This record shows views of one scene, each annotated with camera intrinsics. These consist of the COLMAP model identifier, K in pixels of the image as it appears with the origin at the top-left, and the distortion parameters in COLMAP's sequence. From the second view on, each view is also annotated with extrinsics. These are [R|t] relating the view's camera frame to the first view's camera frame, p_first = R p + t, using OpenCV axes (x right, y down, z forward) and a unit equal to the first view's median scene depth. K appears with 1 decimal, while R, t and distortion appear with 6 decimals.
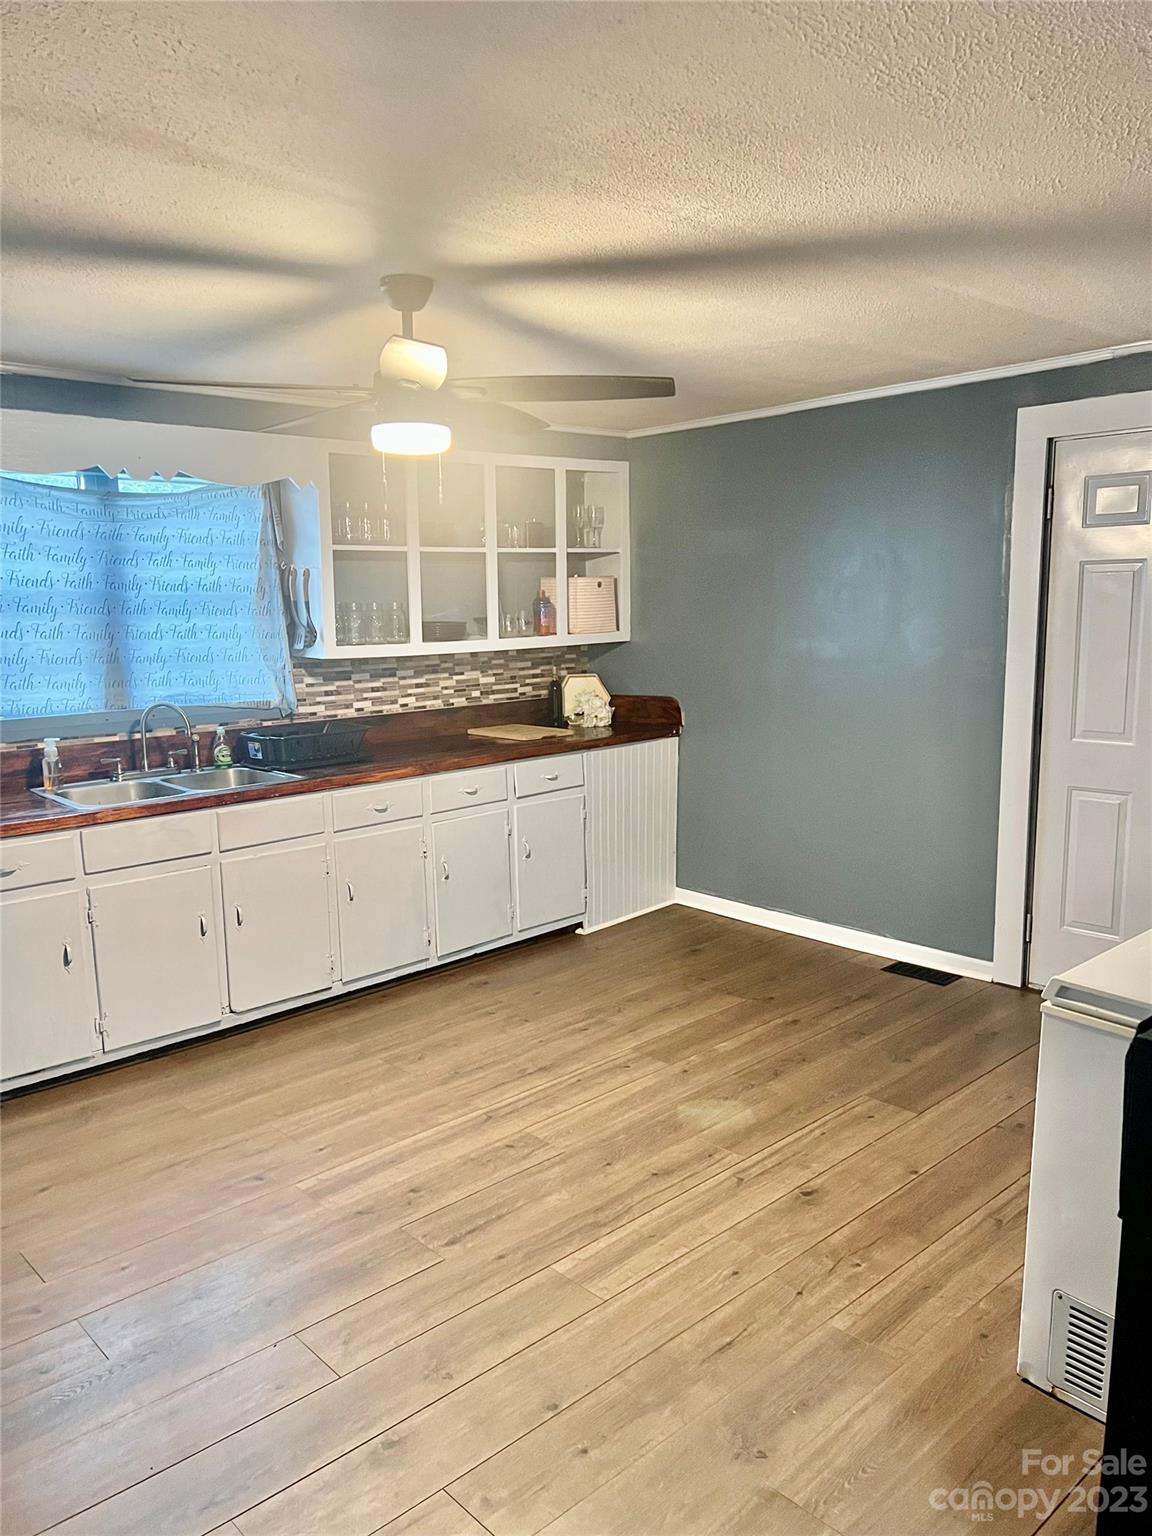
lens RADIAL K [[1154.5, 0, 574.5], [0, 1154.5, 768.2], [0, 0, 1]] dist [0.053653, -0.054093]
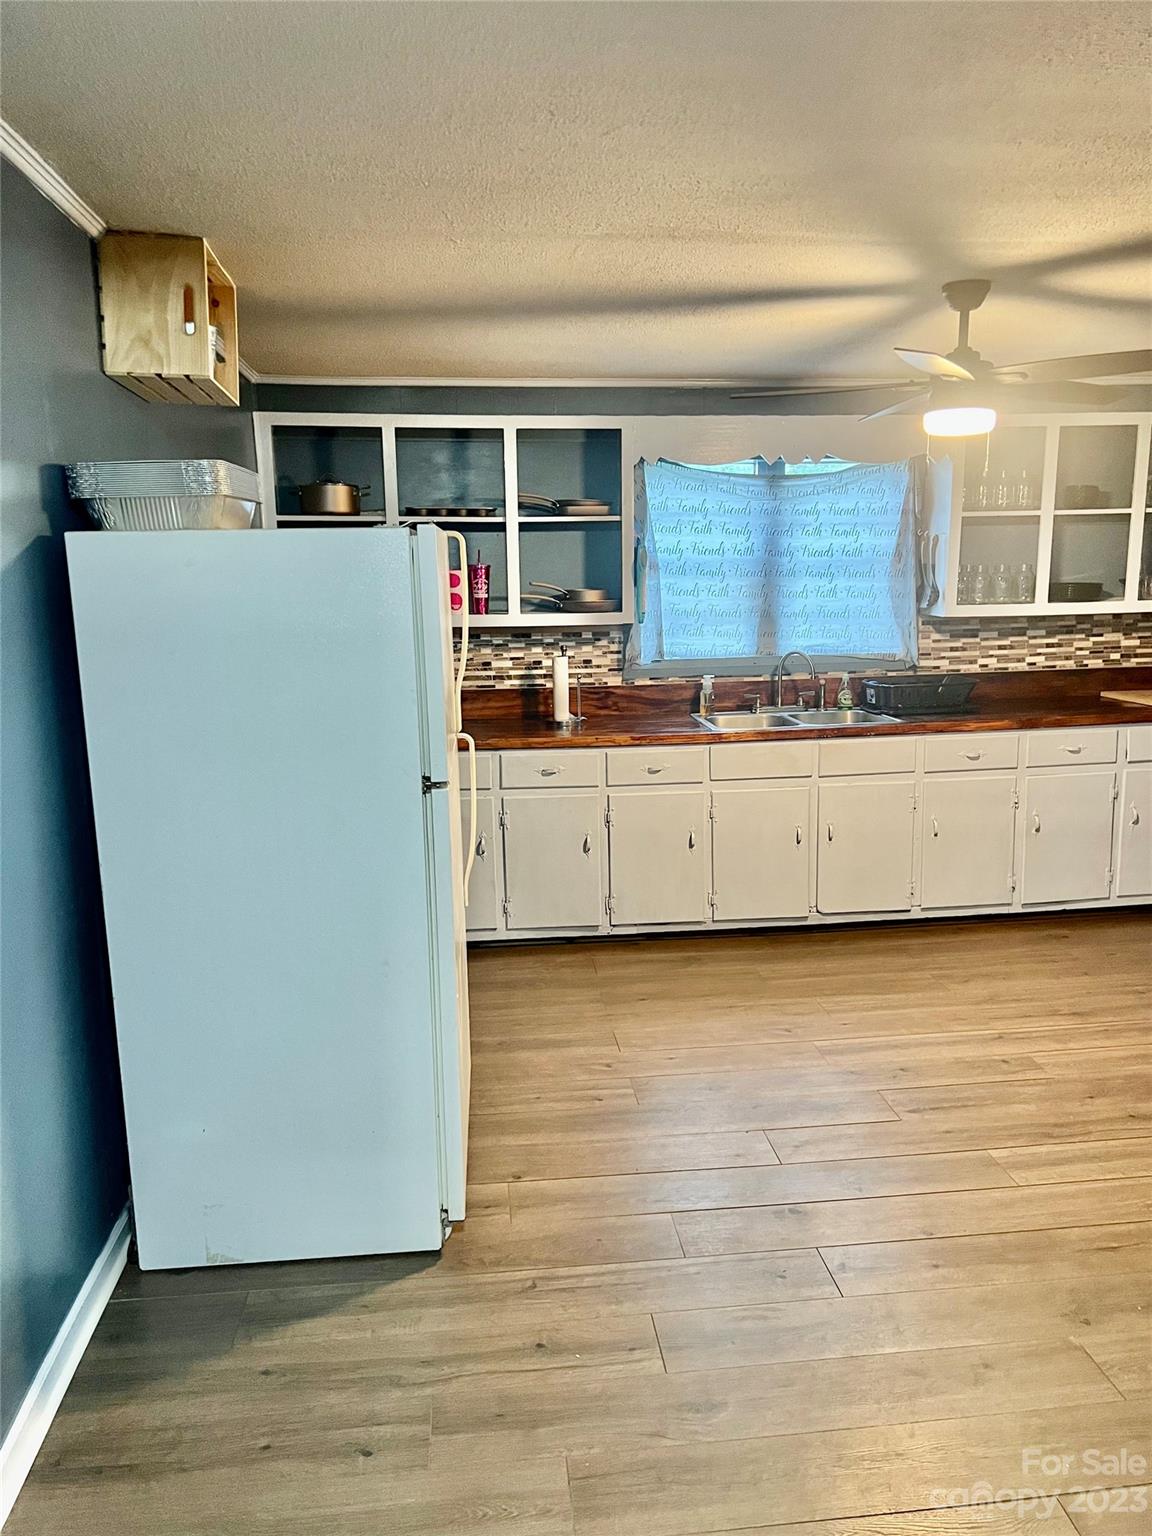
lens RADIAL K [[1154.5, 0, 566.8], [0, 1154.5, 767.3], [0, 0, 1]] dist [0.053653, -0.054093]
pose [[0.798921, 0.100584, -0.592966, 0.197372], [-0.081647, 0.994928, 0.058762, 0.013897], [0.595869, 0.001468, 0.803081, -0.112124]]
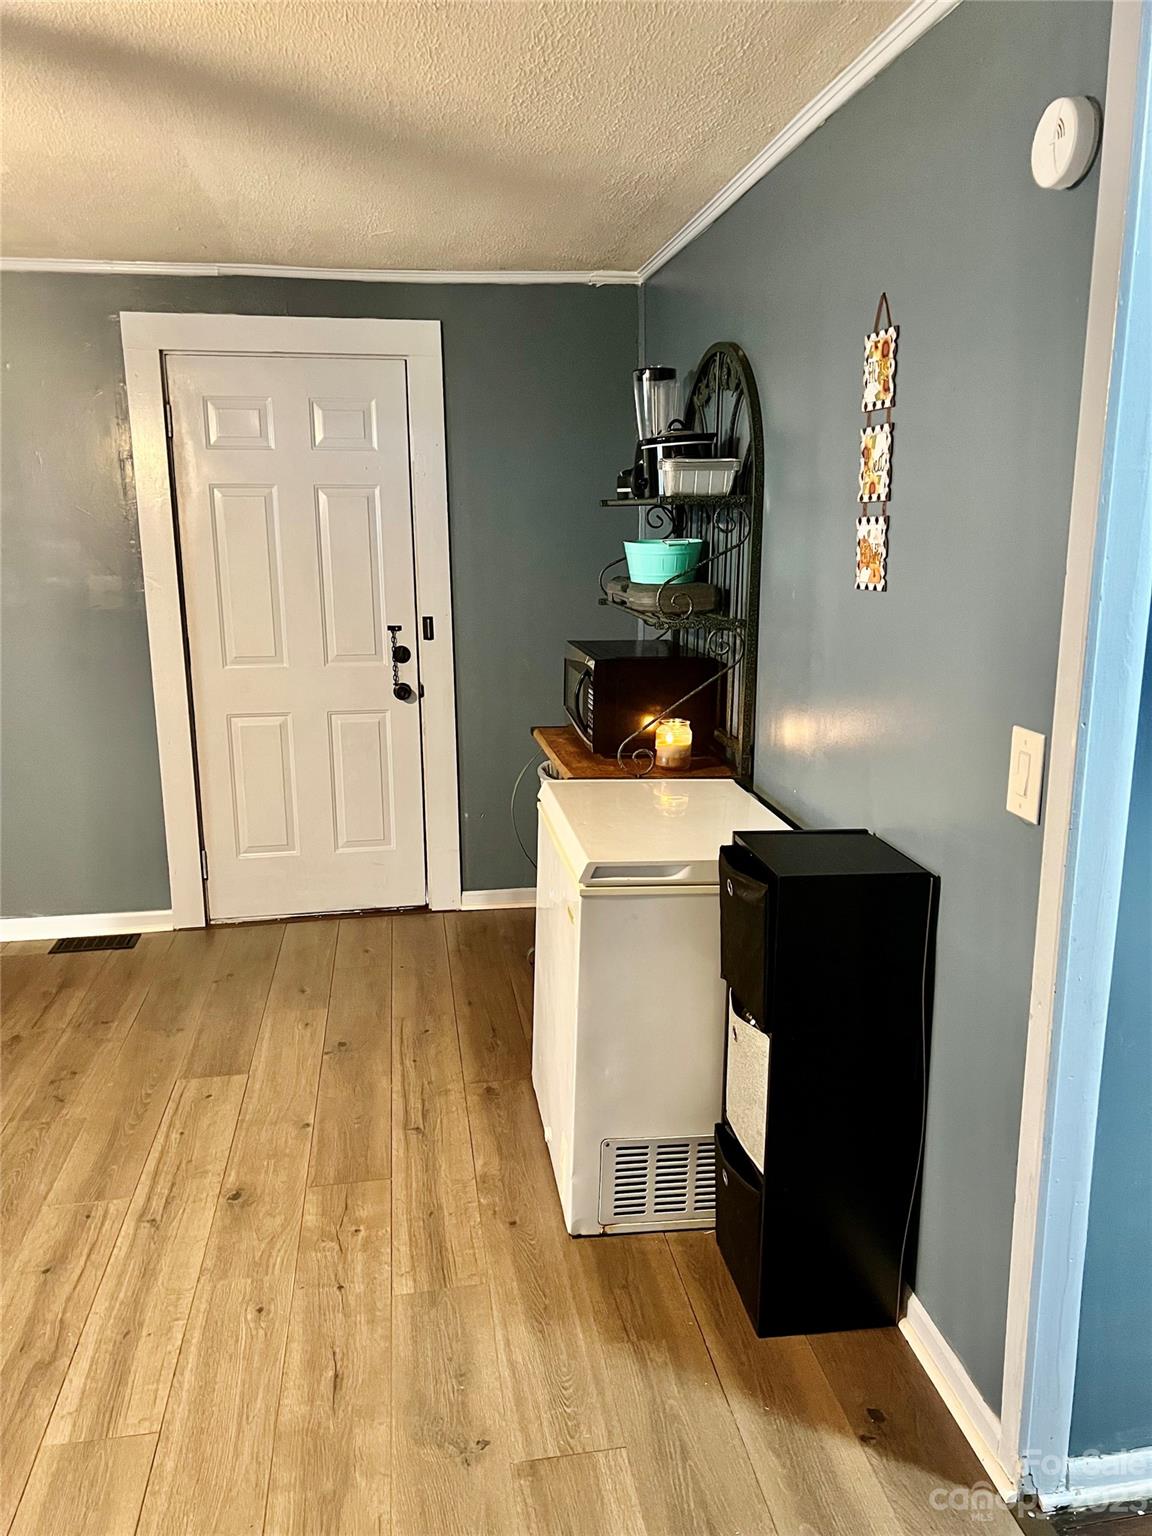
lens RADIAL K [[1154.5, 0, 570.2], [0, 1154.5, 768.8], [0, 0, 1]] dist [0.053653, -0.054093]
pose [[0.548454, -0.154049, 0.821868, -0.248915], [0.113889, 0.987486, 0.109091, -0.014582], [-0.828388, 0.033770, 0.559135, 0.216344]]
